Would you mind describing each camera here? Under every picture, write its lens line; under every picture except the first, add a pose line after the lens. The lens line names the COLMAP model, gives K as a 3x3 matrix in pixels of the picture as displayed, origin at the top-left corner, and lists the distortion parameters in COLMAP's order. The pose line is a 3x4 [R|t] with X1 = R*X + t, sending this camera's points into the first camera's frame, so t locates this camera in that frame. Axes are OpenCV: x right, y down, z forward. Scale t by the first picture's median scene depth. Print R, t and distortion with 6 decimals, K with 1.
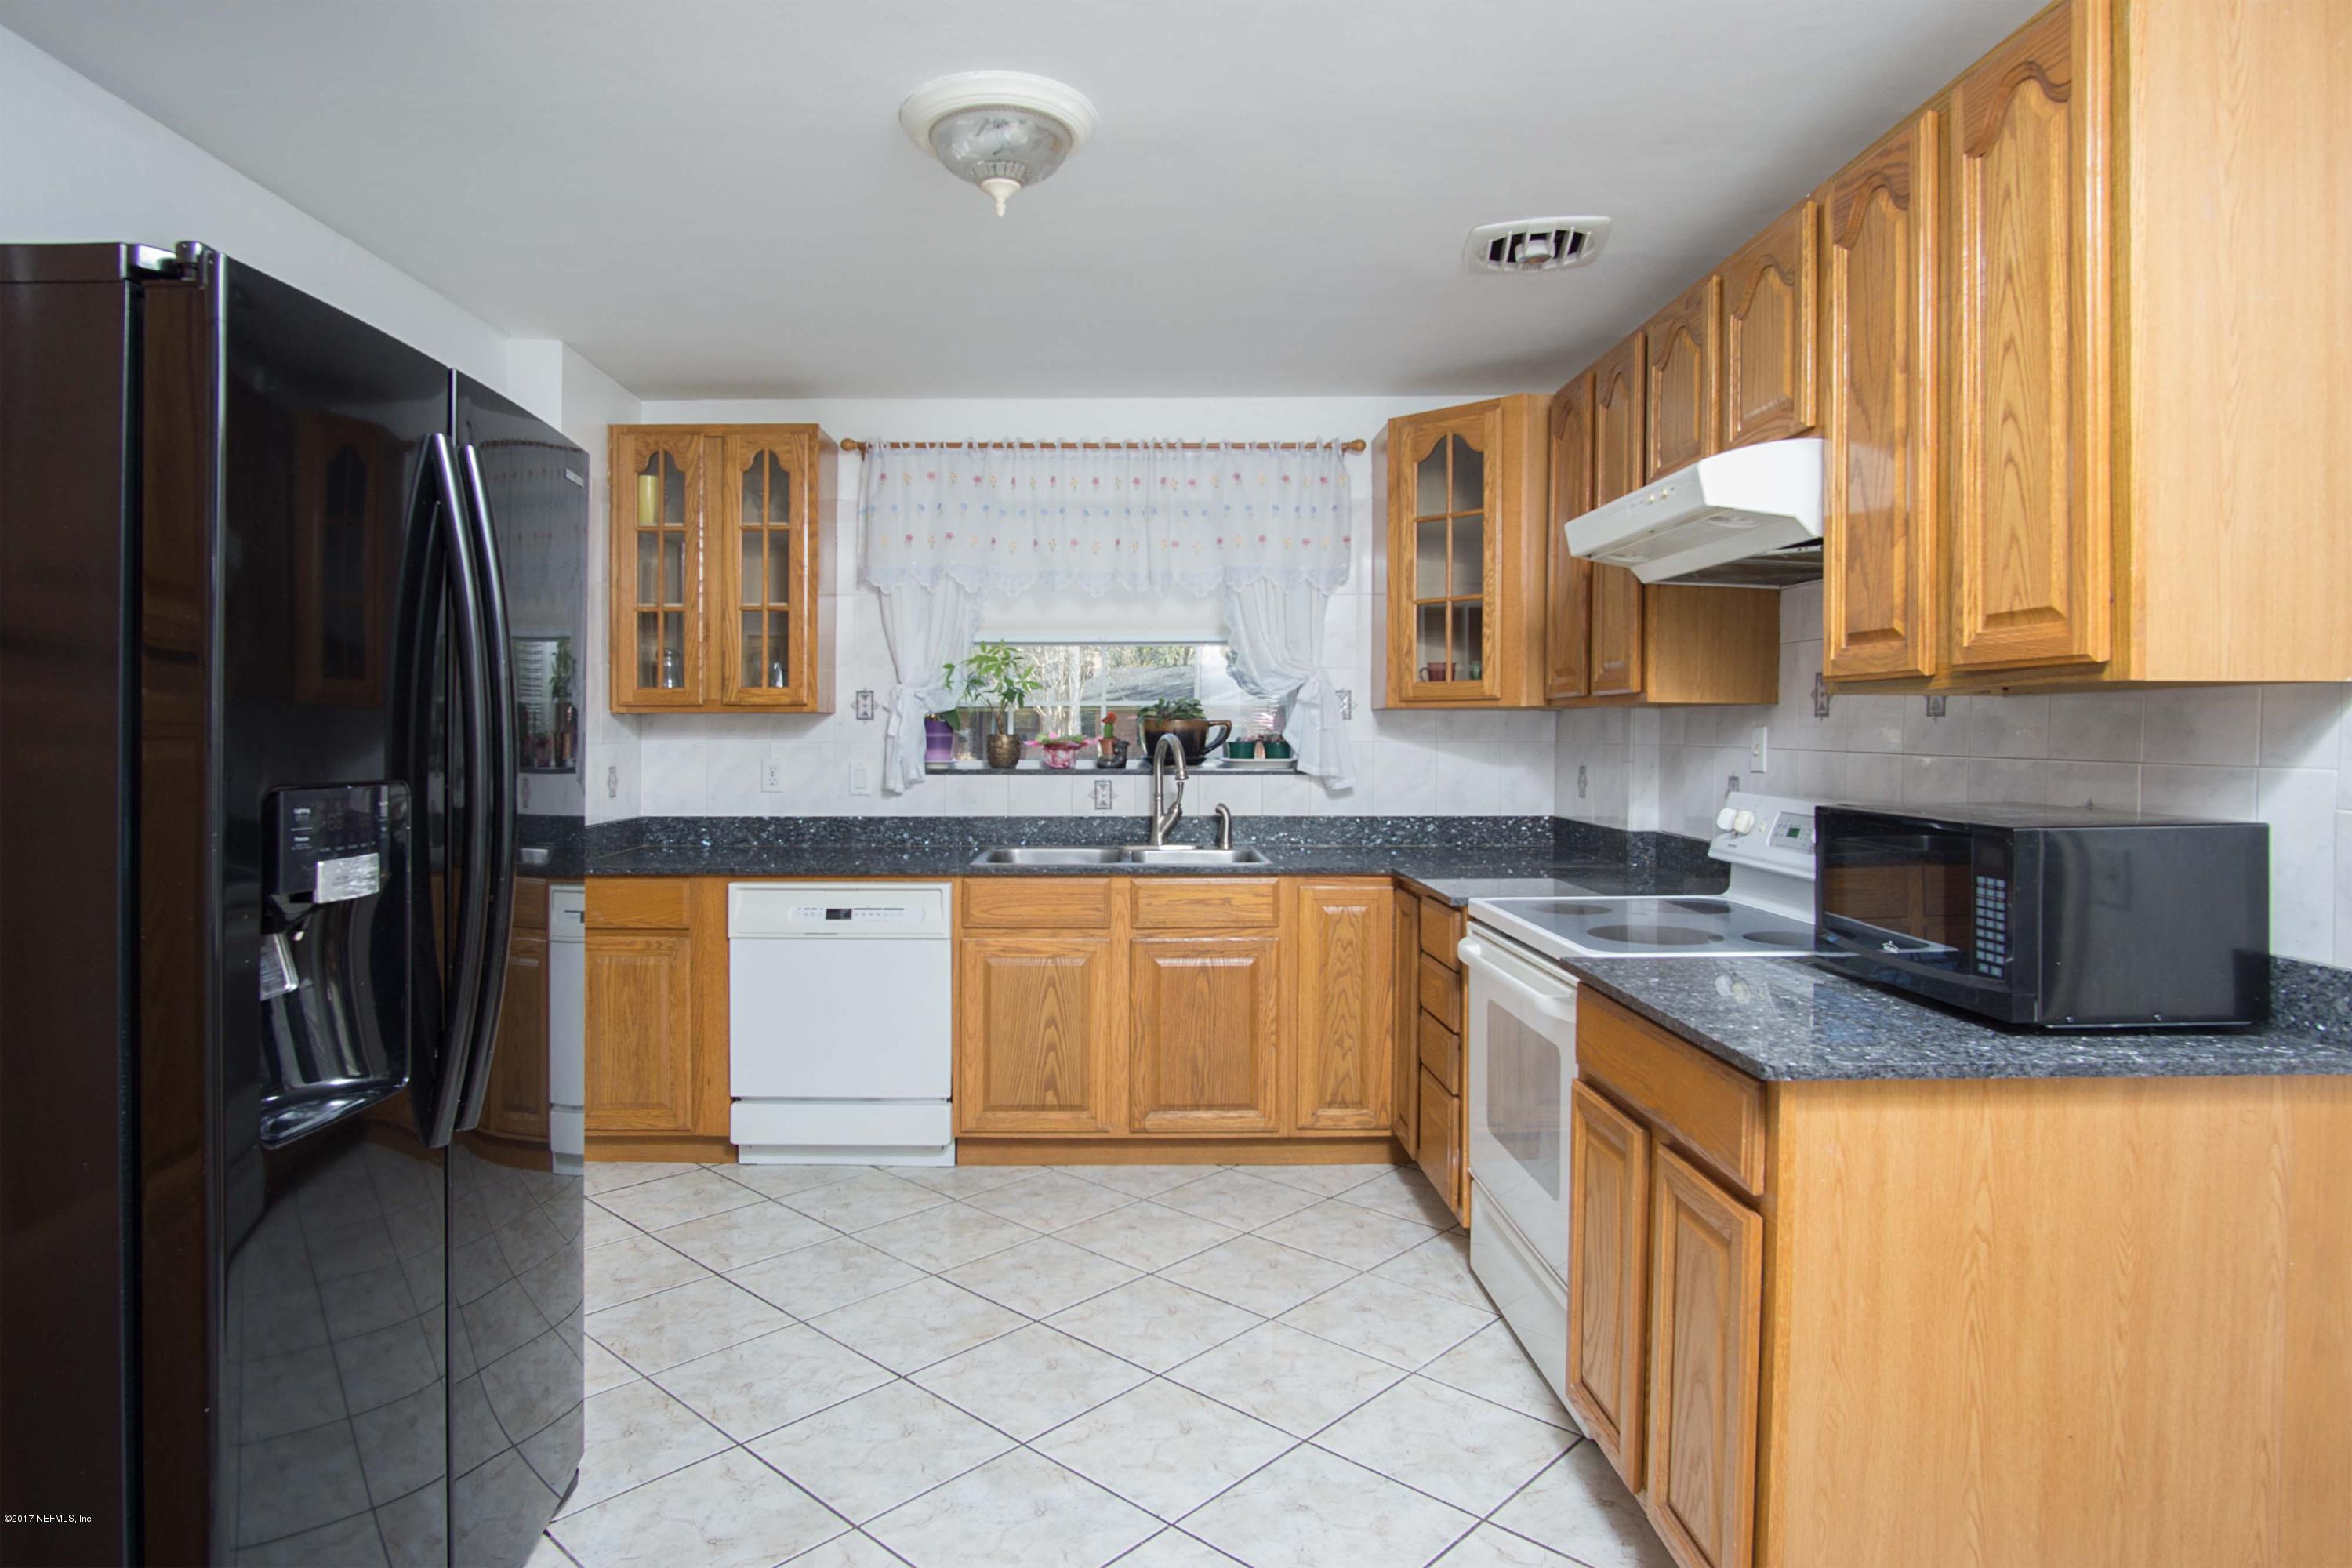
lens RADIAL K [[1250.2, 0, 1072.7], [0, 1250.2, 740.6], [0, 0, 1]] dist [-0.028833, 0.002094]
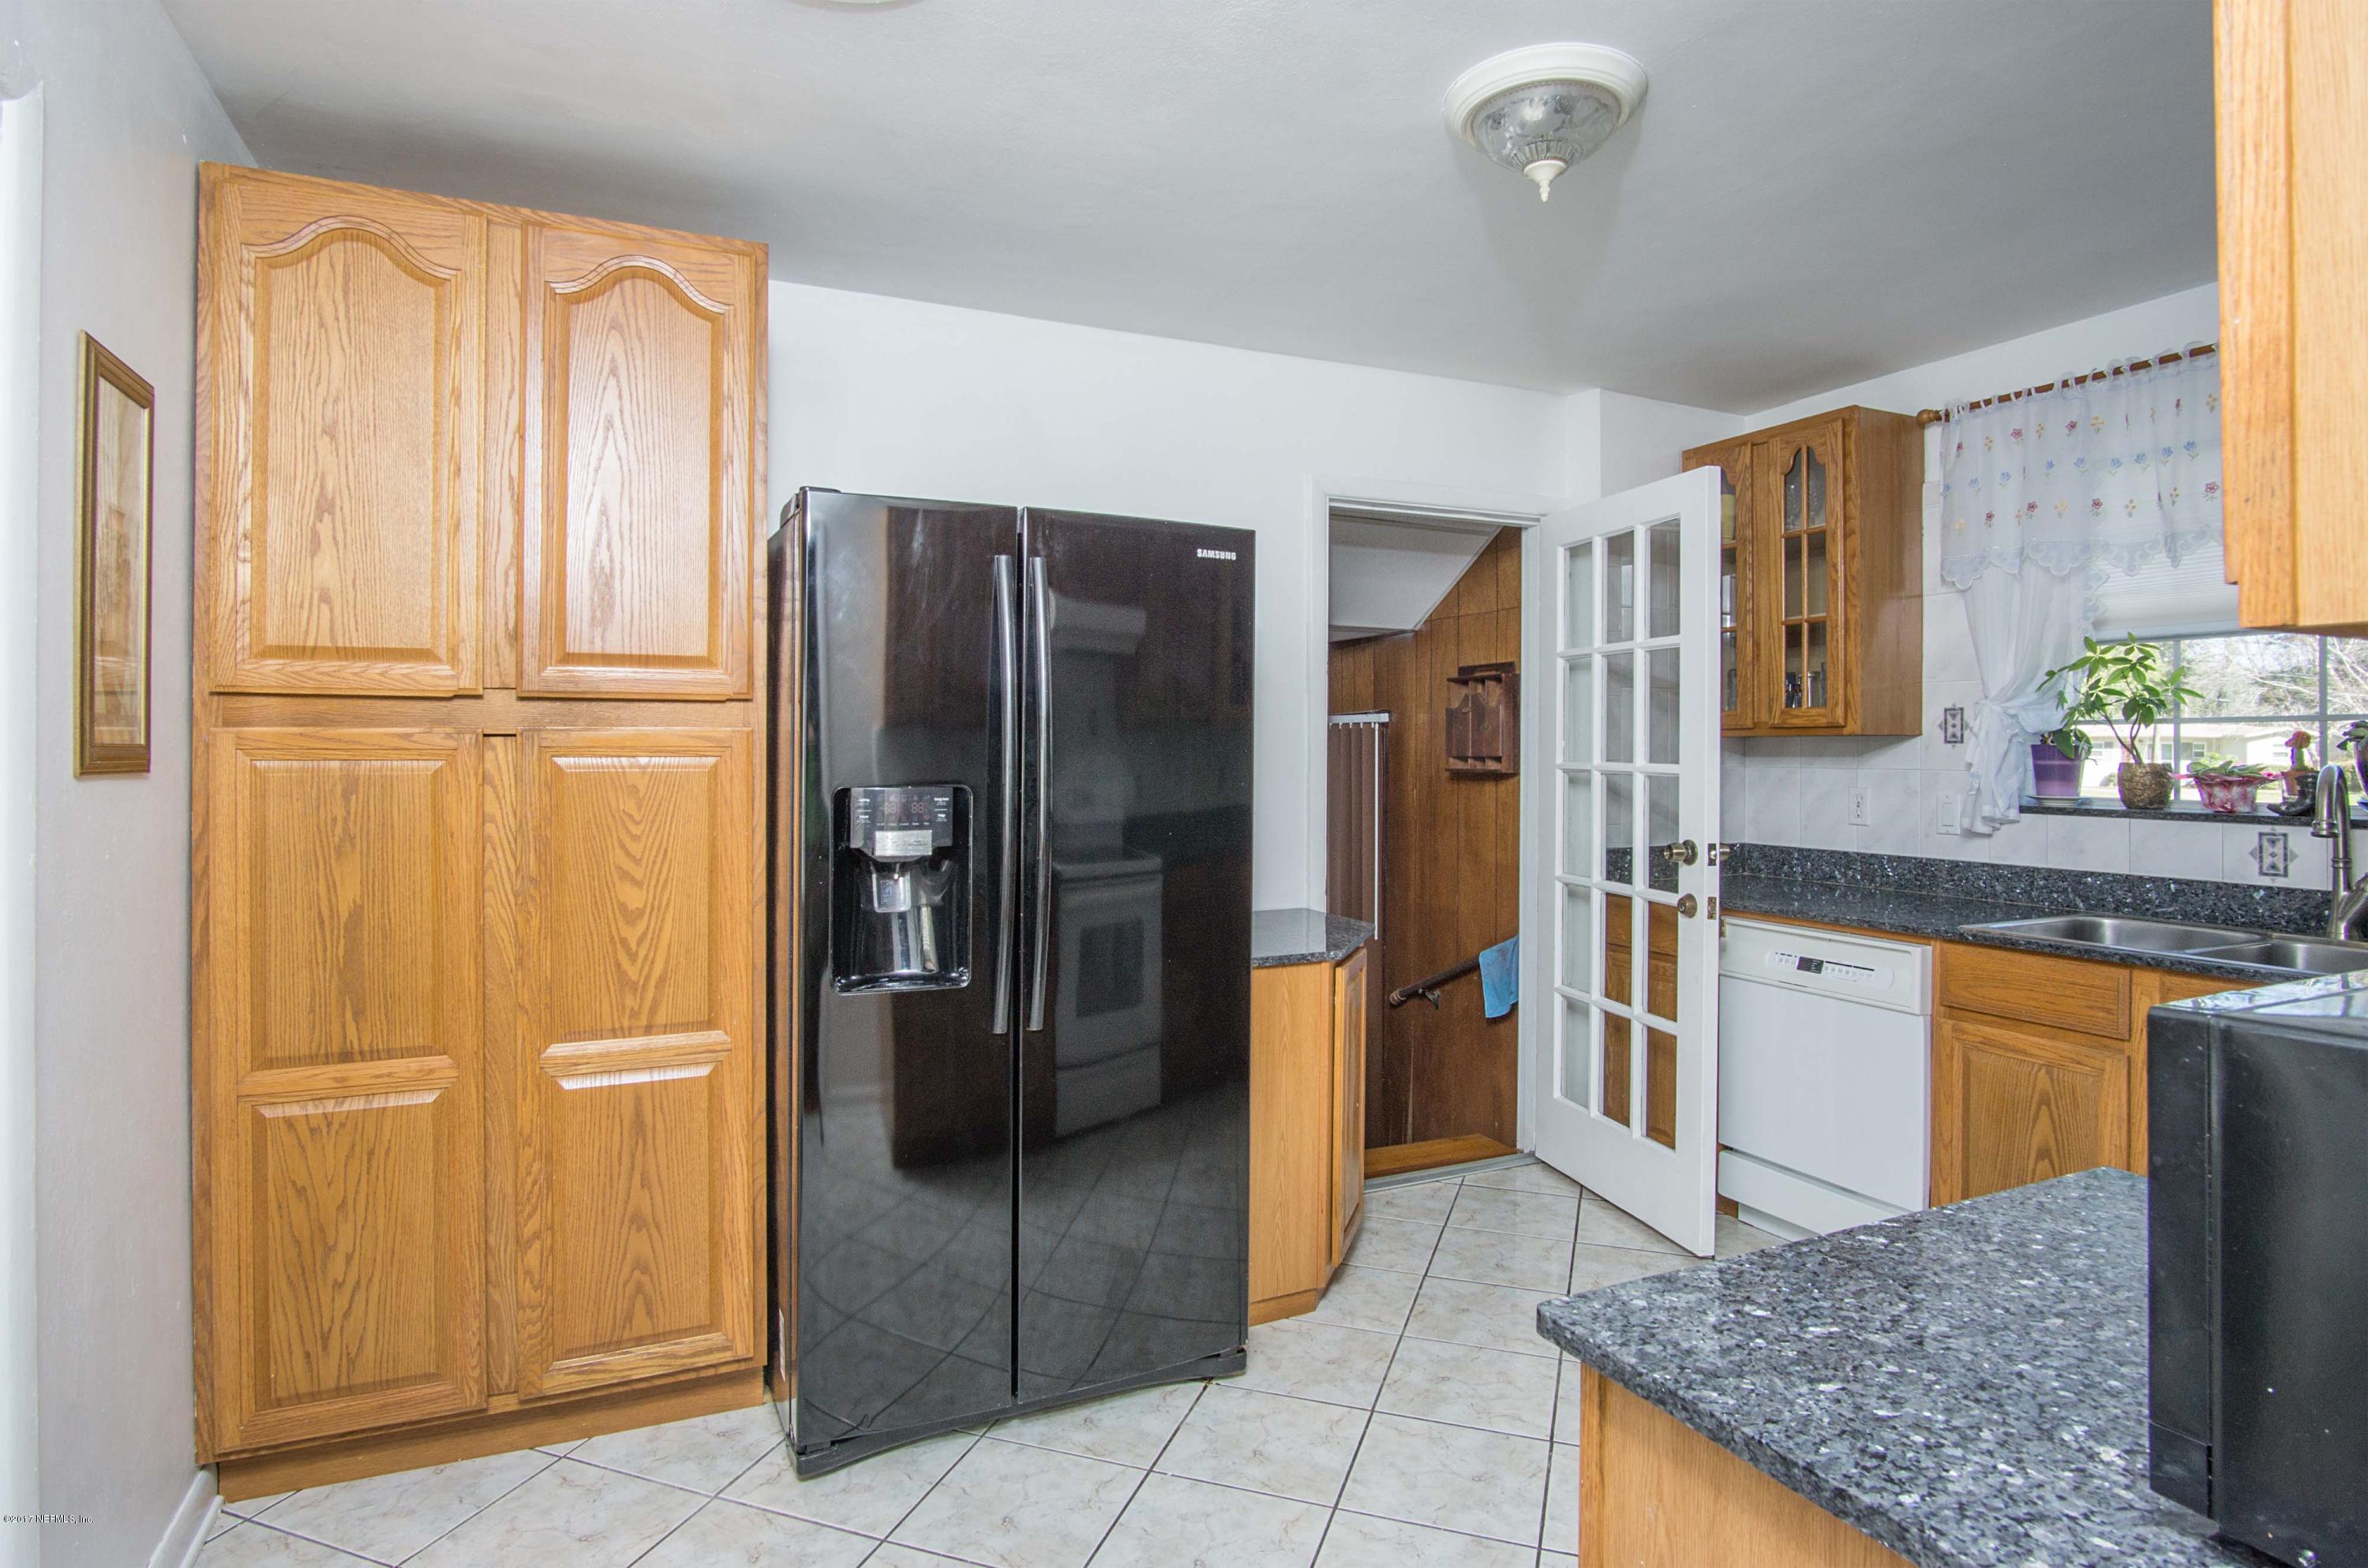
lens RADIAL K [[1258.5, 0, 1212.7], [0, 1258.5, 736.3], [0, 0, 1]] dist [-0.028833, 0.002094]
pose [[0.470148, -0.006335, -0.882565, 0.340859], [-0.011463, 0.999846, -0.013284, -0.004655], [0.882513, 0.016363, 0.470003, 0.186527]]
